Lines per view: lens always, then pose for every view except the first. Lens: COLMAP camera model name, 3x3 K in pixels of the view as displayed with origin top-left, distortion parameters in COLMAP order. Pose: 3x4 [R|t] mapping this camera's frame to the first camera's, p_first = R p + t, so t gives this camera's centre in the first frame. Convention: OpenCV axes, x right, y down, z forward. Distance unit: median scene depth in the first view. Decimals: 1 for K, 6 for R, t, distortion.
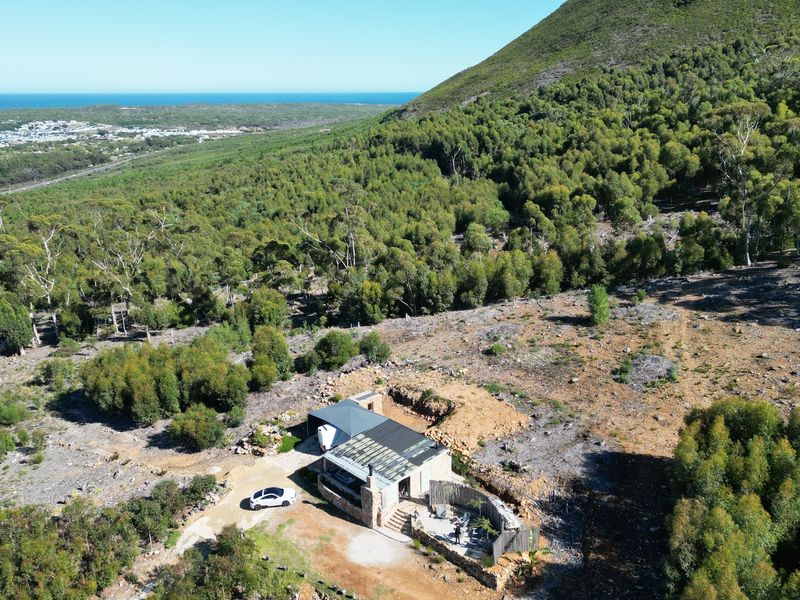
lens RADIAL K [[750.6, 0, 400.0], [0, 750.6, 300.0], [0, 0, 1]] dist [0.165849, -0.354750]
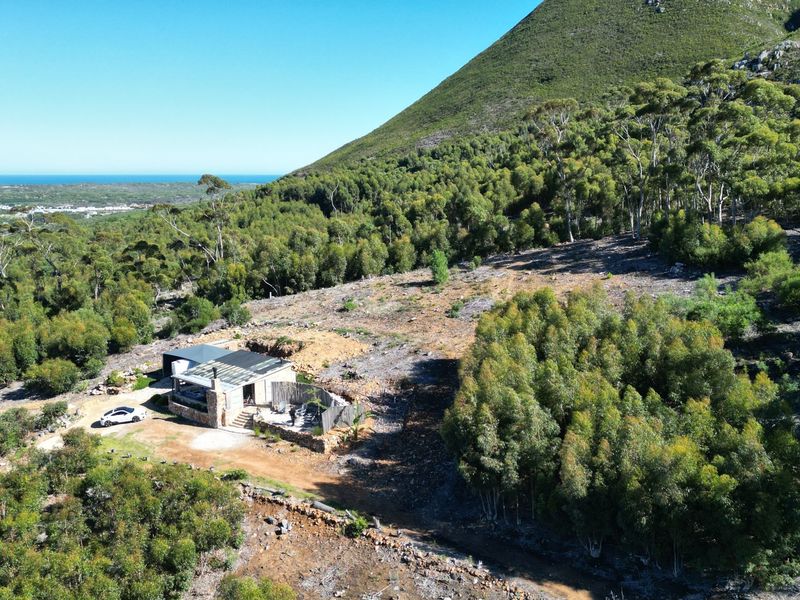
lens RADIAL K [[750.6, 0, 400.0], [0, 750.6, 300.0], [0, 0, 1]] dist [0.165849, -0.354750]
pose [[0.991196, -0.020522, 0.130805, 0.060809], [0.034226, 0.994051, -0.103400, 0.174911], [-0.127905, 0.106967, 0.986001, -0.085037]]
